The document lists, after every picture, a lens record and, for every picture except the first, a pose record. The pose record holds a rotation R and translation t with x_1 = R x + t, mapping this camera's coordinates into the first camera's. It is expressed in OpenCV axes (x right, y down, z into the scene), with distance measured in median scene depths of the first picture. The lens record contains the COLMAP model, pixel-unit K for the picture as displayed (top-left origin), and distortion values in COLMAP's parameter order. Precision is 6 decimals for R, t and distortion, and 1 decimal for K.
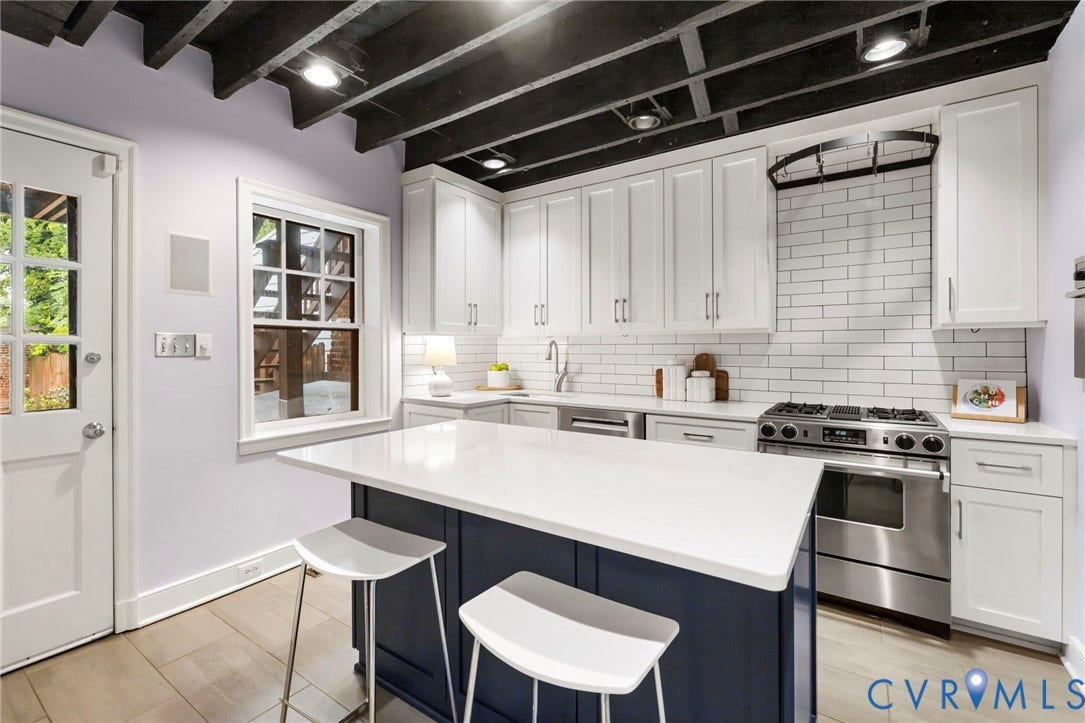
lens RADIAL K [[469.1, 0, 550.3], [0, 469.1, 348.4], [0, 0, 1]] dist [-0.000292, 0.000124]
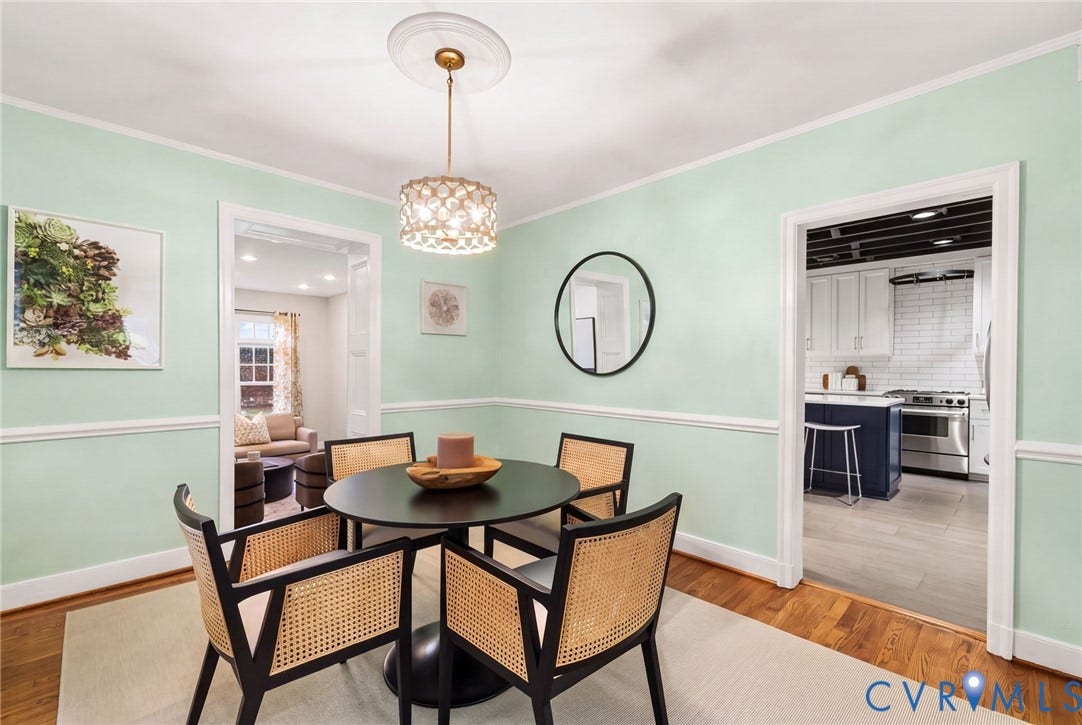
lens RADIAL K [[467.8, 0, 543.5], [0, 467.8, 371.4], [0, 0, 1]] dist [-0.000292, 0.000124]
pose [[0.977028, 0.008762, -0.212931, -0.575524], [-0.005955, 0.999887, 0.013821, 0.014606], [0.213028, -0.012236, 0.976969, -1.323726]]
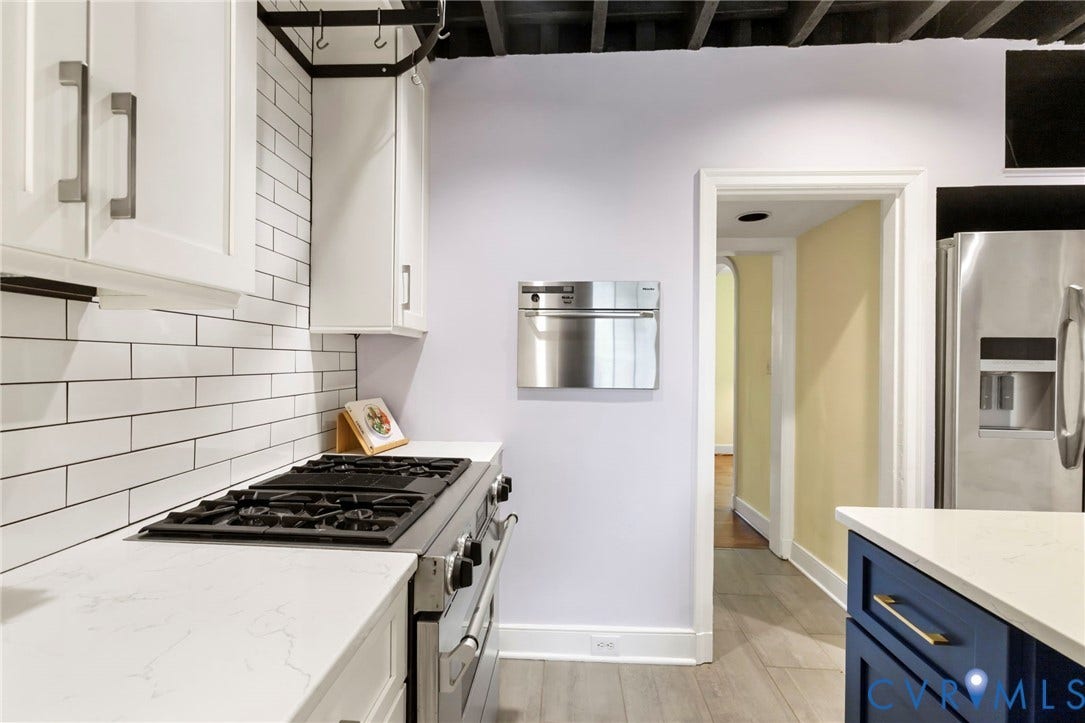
lens RADIAL K [[469.1, 0, 537.6], [0, 469.1, 360.6], [0, 0, 1]] dist [-0.000292, 0.000124]
pose [[-0.497753, -0.000793, 0.867318, 0.077625], [-0.007374, 0.999967, -0.003317, 0.000822], [-0.867288, -0.008046, -0.497743, 0.927870]]
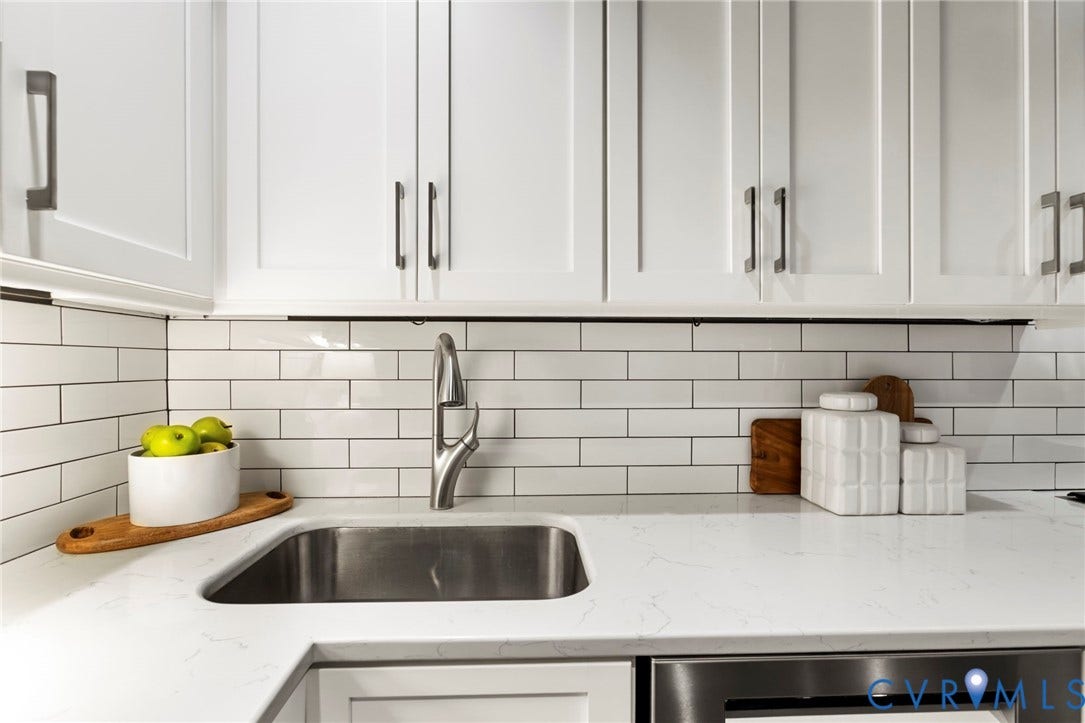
lens RADIAL K [[469.1, 0, 545.7], [0, 469.1, 365.4], [0, 0, 1]] dist [-0.000292, 0.000124]
pose [[0.808610, 0.001274, 0.588344, -0.140233], [-0.001968, 0.999998, 0.000538, 0.002419], [-0.588342, -0.001593, 0.808611, 0.939031]]
